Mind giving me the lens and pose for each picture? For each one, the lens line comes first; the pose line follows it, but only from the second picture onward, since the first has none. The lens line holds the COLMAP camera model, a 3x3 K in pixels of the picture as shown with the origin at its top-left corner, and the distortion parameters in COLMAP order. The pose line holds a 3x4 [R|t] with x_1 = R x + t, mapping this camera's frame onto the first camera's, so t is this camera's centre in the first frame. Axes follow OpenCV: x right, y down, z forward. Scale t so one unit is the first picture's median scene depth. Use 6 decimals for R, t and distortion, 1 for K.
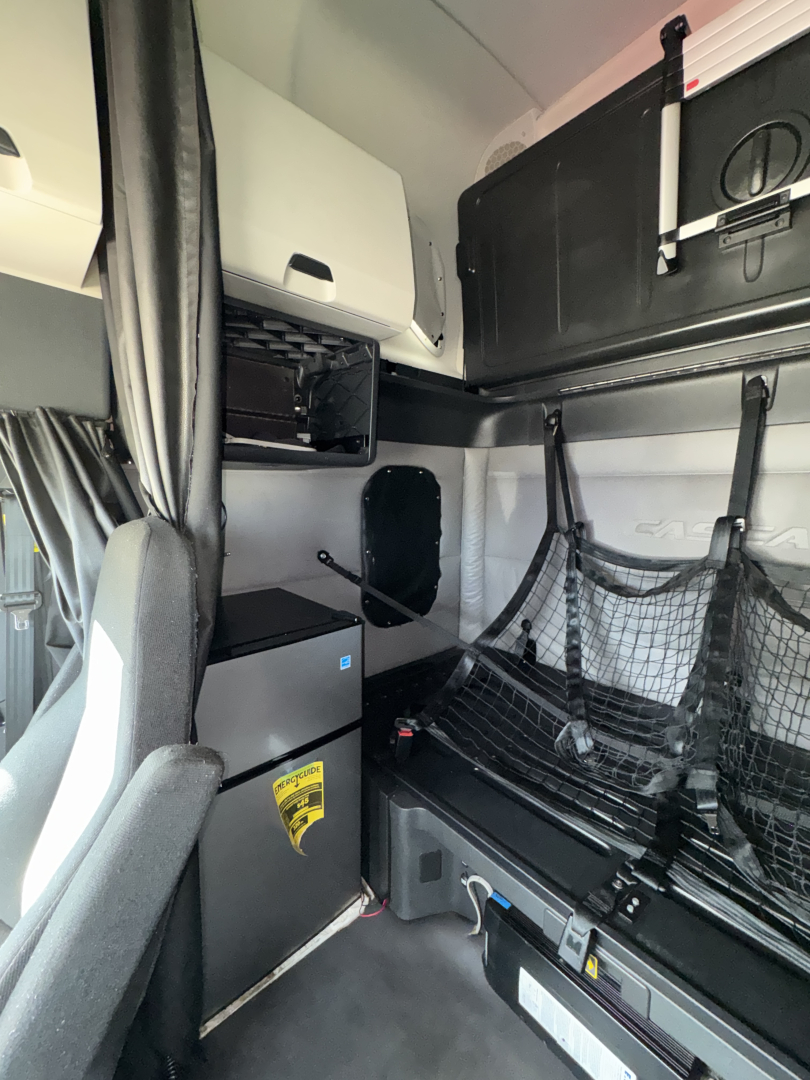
lens RADIAL K [[438.9, 0, 404.6], [0, 438.9, 538.5], [0, 0, 1]] dist [-0.002552, 0.000082]
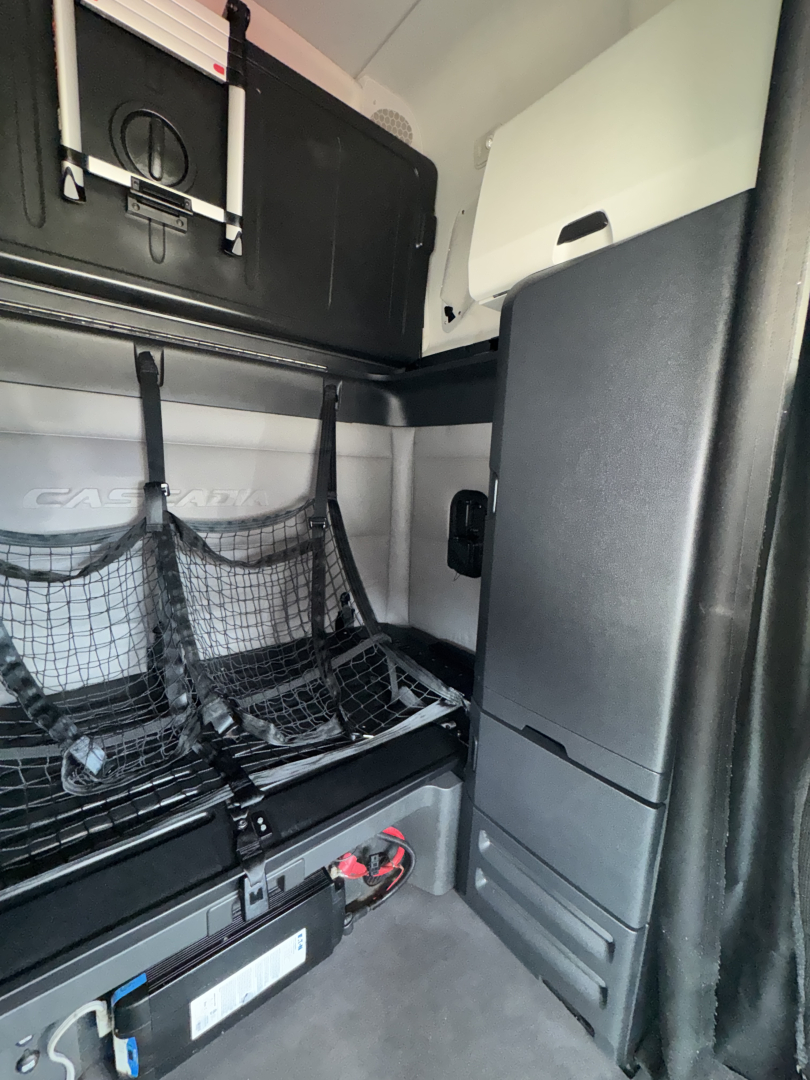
lens RADIAL K [[438.9, 0, 403.3], [0, 438.9, 540.2], [0, 0, 1]] dist [-0.002552, 0.000082]
pose [[0.054701, -0.155315, 0.986349, -0.333017], [0.068668, 0.986075, 0.151463, -0.032866], [-0.996139, 0.059445, 0.064604, 0.355034]]
